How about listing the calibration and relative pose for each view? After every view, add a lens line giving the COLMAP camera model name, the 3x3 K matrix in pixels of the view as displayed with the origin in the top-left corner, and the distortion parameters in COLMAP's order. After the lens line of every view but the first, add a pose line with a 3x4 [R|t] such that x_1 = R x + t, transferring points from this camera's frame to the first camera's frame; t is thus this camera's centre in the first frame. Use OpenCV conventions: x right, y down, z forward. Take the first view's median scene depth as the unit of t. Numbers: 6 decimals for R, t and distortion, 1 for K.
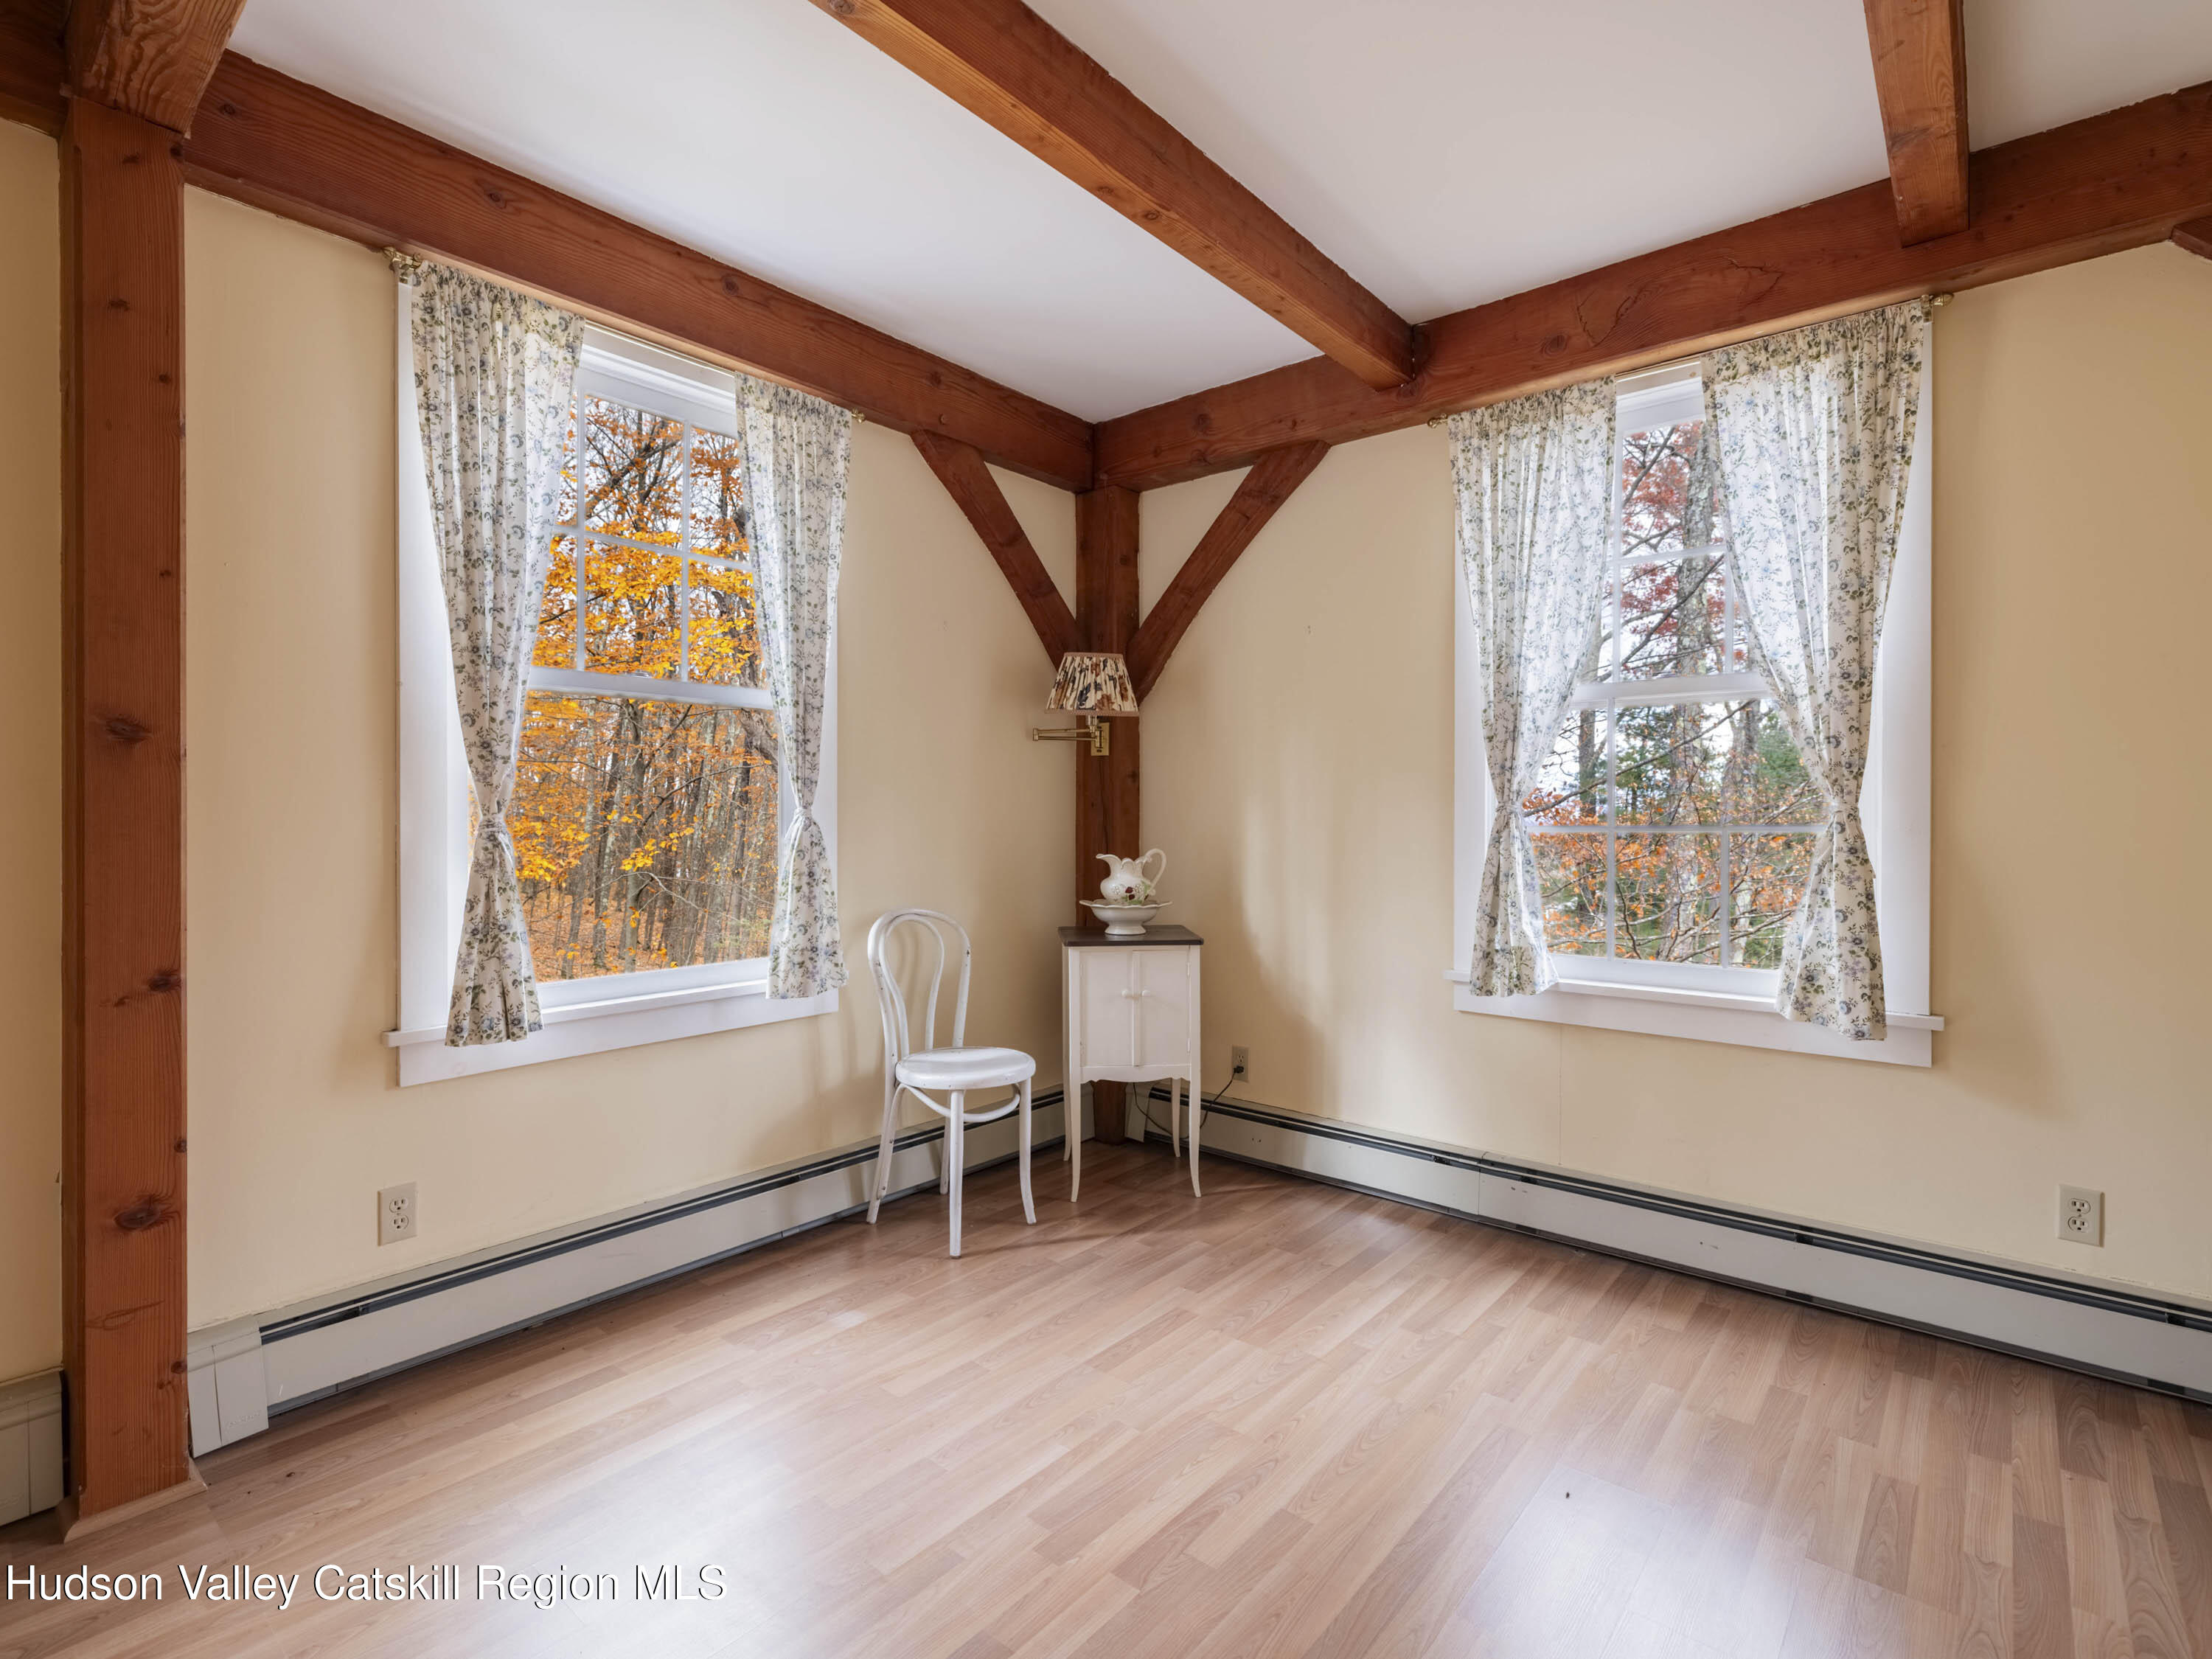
lens RADIAL K [[1055.2, 0, 1101.3], [0, 1055.2, 824.9], [0, 0, 1]] dist [-0.001251, -0.000121]
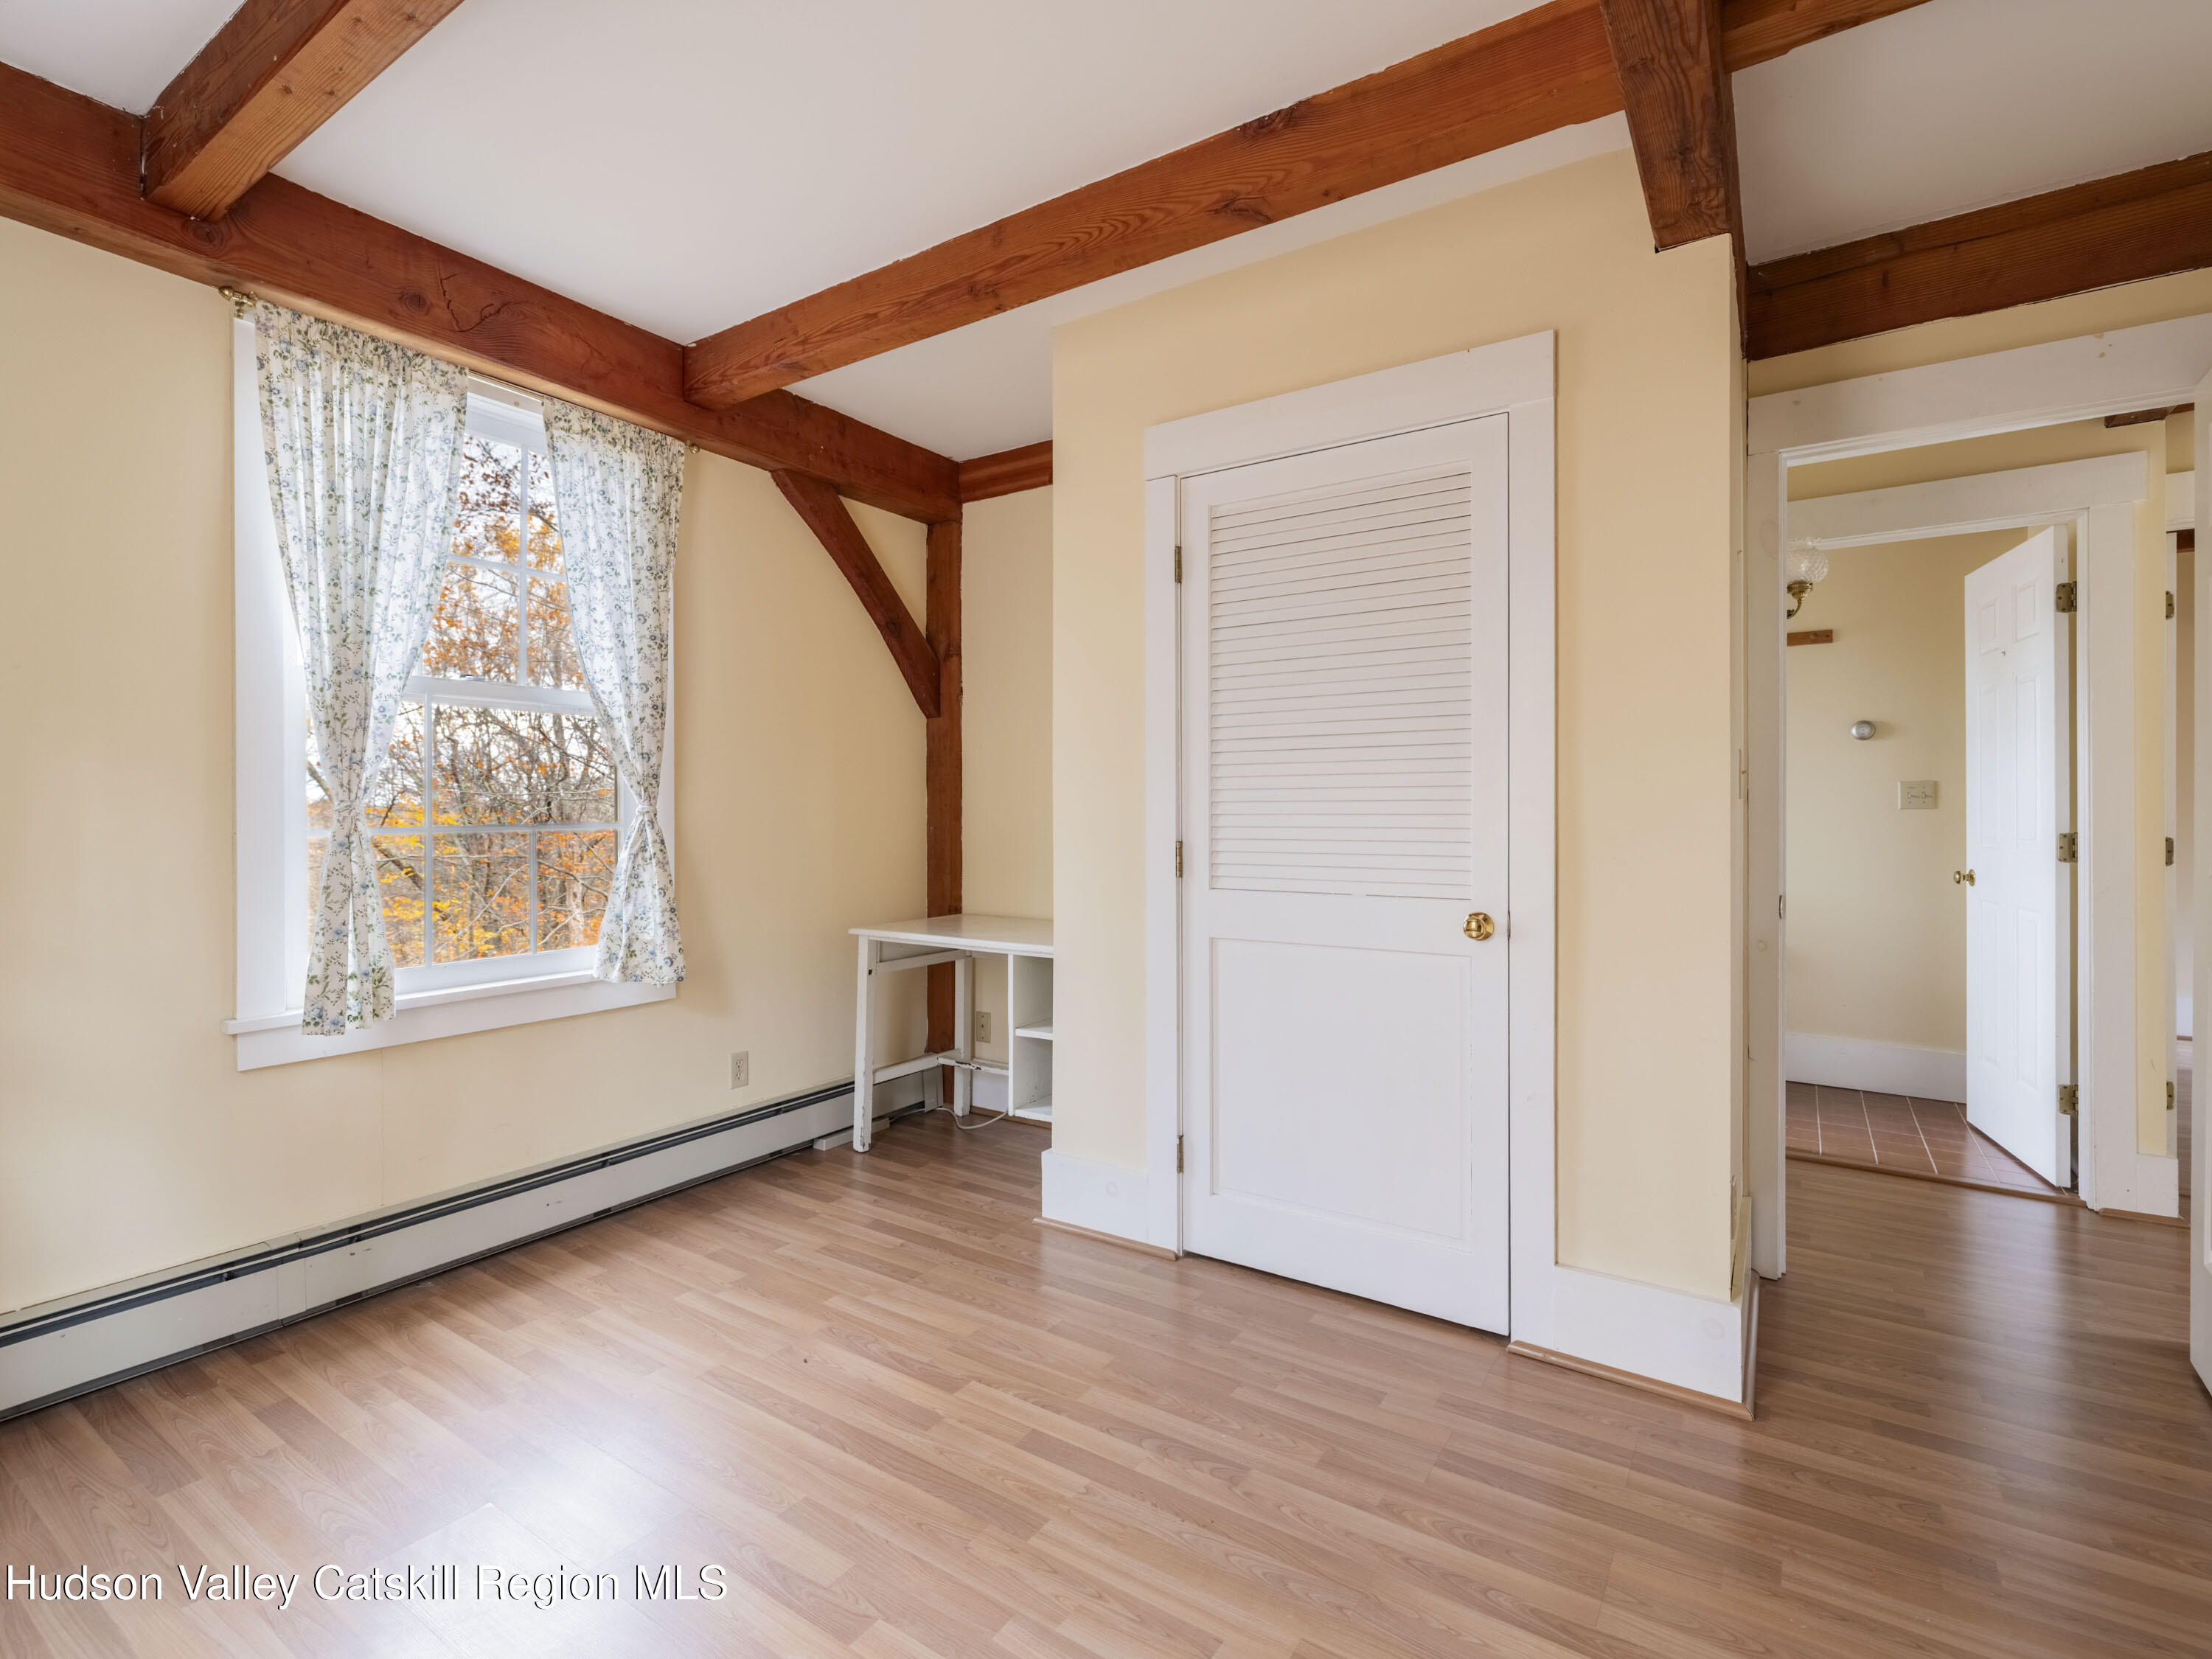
lens RADIAL K [[1055.2, 0, 1093.4], [0, 1055.2, 812.7], [0, 0, 1]] dist [-0.001251, -0.000121]
pose [[-0.117480, -0.004535, 0.993065, -0.601895], [0.007093, 0.999960, 0.005405, -0.014119], [-0.993050, 0.007679, -0.117444, 0.575866]]
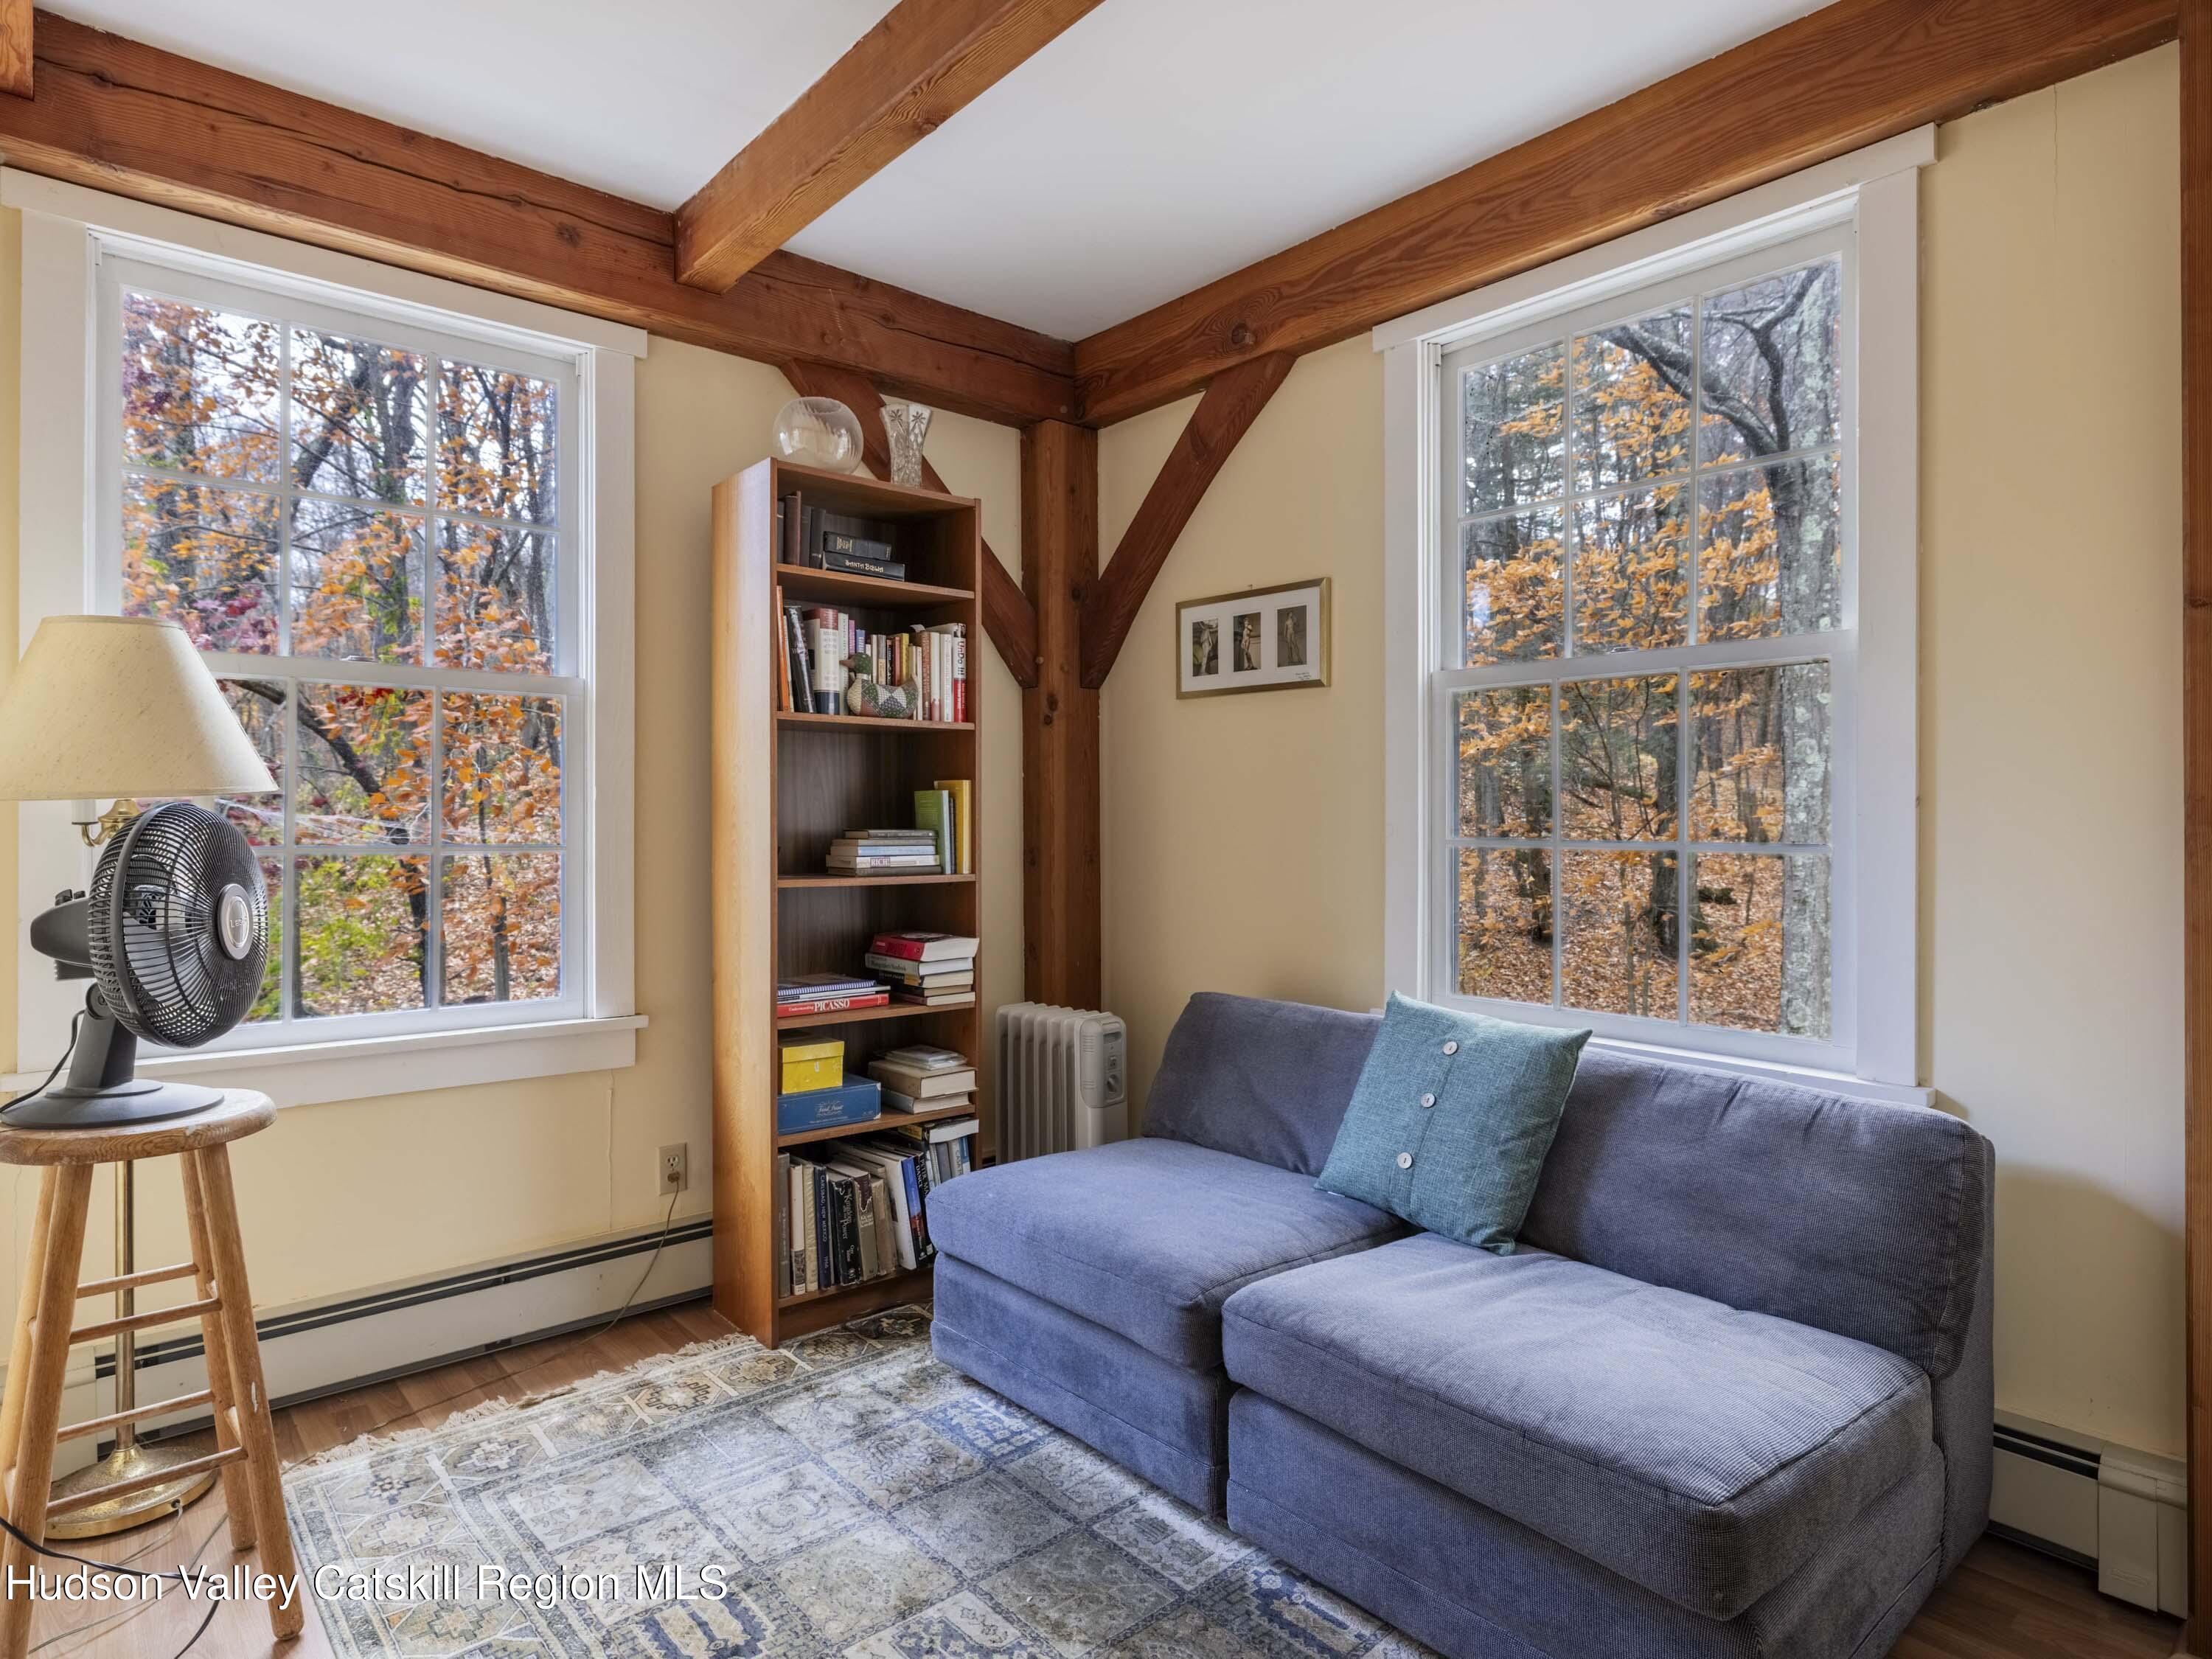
lens RADIAL K [[1220.6, 0, 1104.3], [0, 1220.6, 836.4], [0, 0, 1]] dist [-0.003147, -0.000350]
pose [[0.151651, -0.018208, 0.988266, -0.492276], [0.002896, 0.999834, 0.017977, -0.014350], [-0.988430, 0.000136, 0.151678, 0.479374]]
